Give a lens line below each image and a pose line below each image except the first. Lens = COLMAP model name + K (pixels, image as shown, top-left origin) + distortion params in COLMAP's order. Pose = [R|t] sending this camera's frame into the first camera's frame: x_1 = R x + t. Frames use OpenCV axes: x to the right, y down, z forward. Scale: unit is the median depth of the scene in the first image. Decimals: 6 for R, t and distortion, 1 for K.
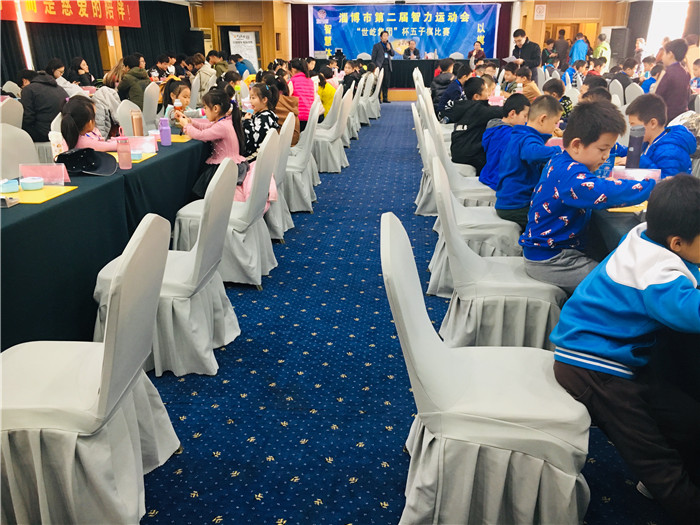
lens RADIAL K [[601.8, 0, 351.9], [0, 601.8, 264.3], [0, 0, 1]] dist [0.081696, -0.118065]
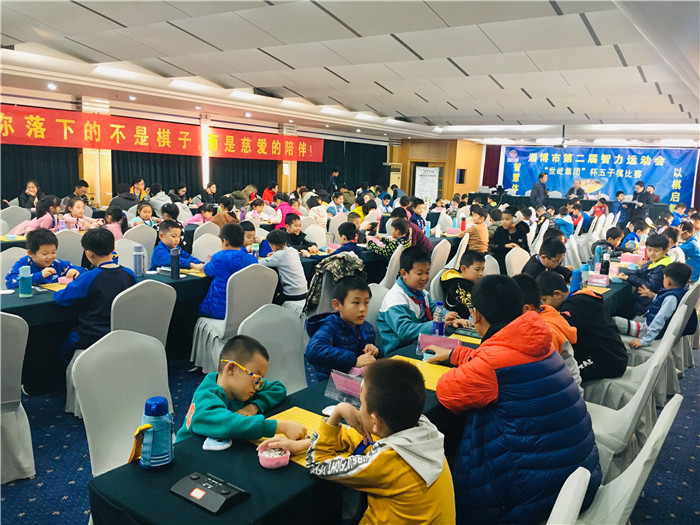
lens RADIAL K [[601.8, 0, 350.4], [0, 601.8, 266.2], [0, 0, 1]] dist [0.081696, -0.118065]
pose [[0.870281, 0.118449, -0.478101, 0.238682], [-0.208213, 0.968134, -0.139153, -0.009416], [0.446383, 0.220649, 0.867212, -0.016025]]
